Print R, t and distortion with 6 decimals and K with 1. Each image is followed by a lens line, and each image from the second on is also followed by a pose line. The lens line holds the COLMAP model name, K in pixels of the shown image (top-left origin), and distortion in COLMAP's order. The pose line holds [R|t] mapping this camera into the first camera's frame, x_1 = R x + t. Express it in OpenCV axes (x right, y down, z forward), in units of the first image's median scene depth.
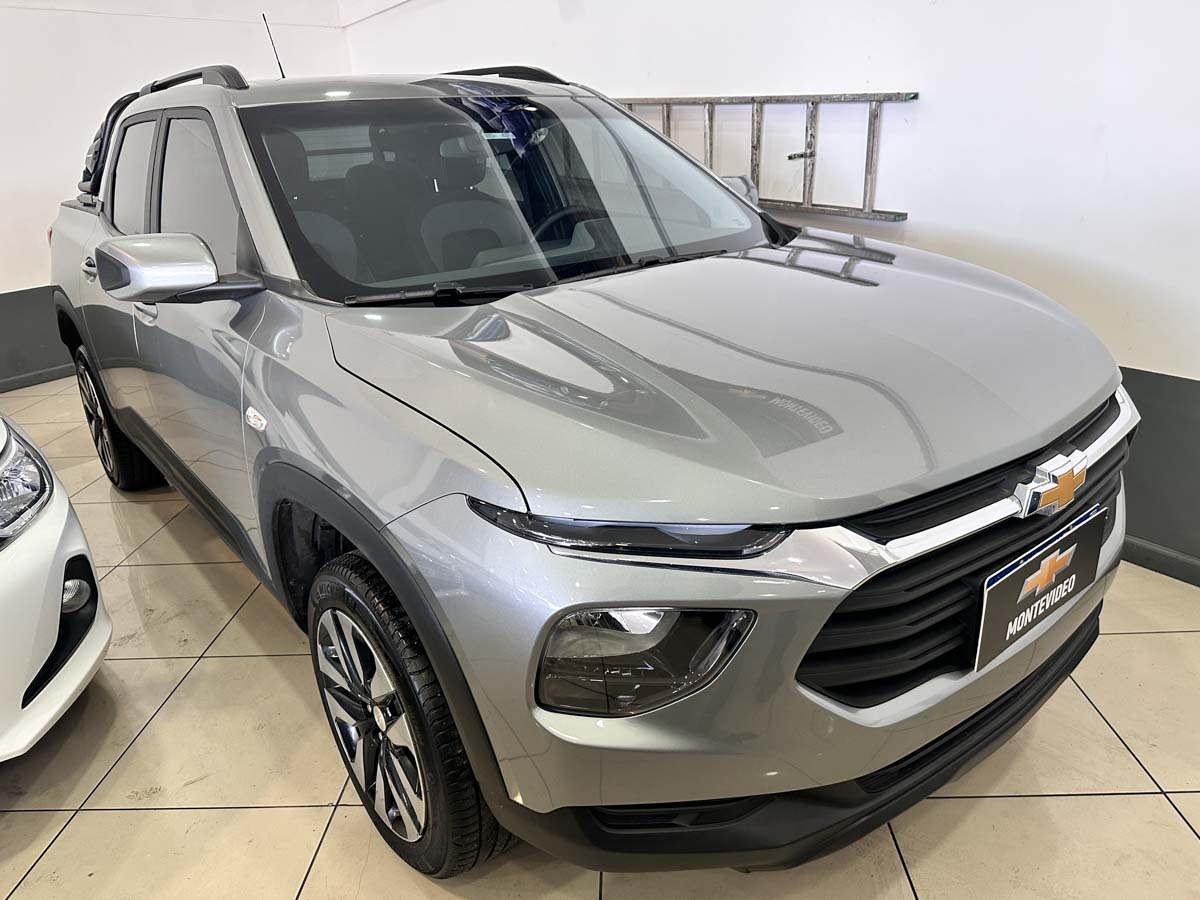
lens RADIAL K [[863.9, 0, 594.3], [0, 863.9, 446.4], [0, 0, 1]] dist [0.028830, -0.001575]
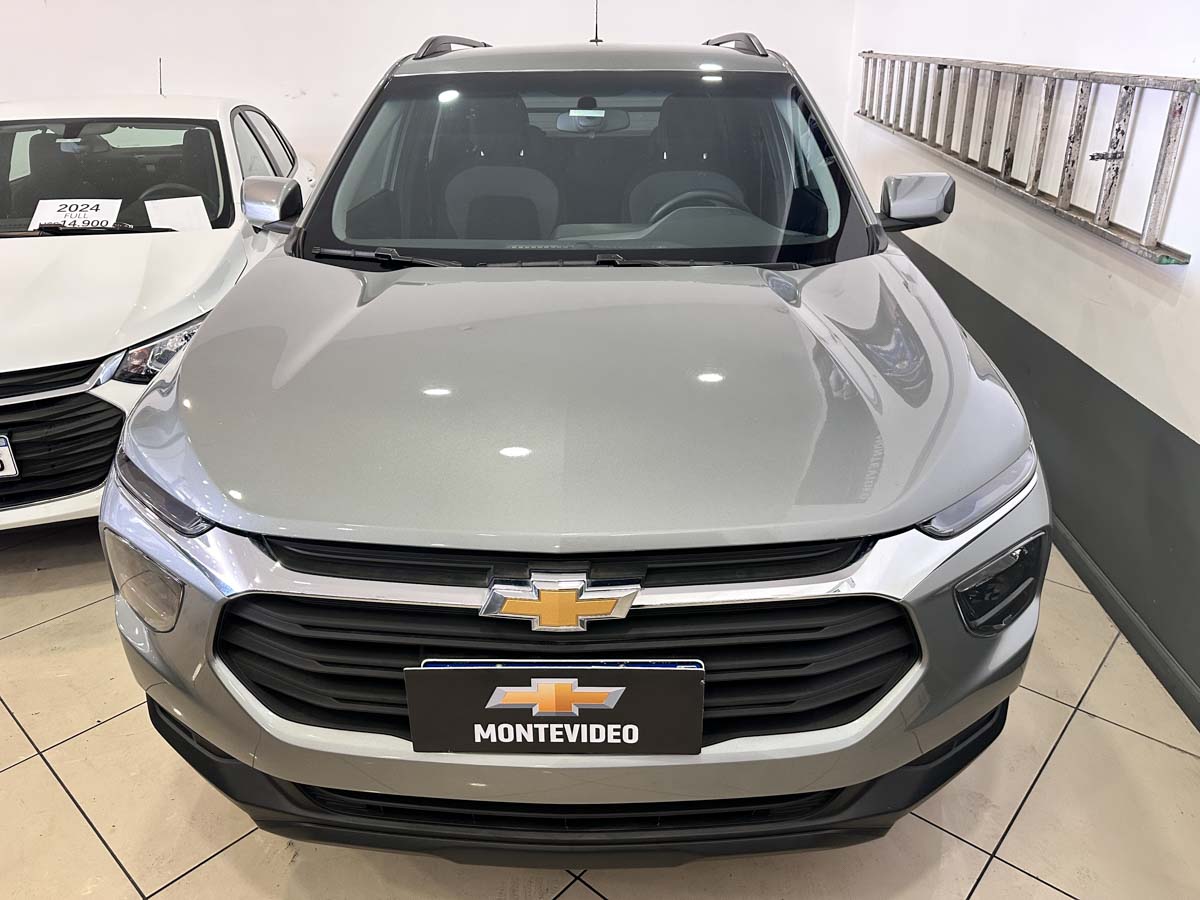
lens RADIAL K [[863.9, 0, 594.3], [0, 863.9, 446.4], [0, 0, 1]] dist [0.028830, -0.001575]
pose [[0.777556, 0.292253, -0.556772, 0.430138], [-0.253177, 0.955996, 0.148235, -0.102960], [0.575594, 0.025701, 0.817332, 0.139815]]
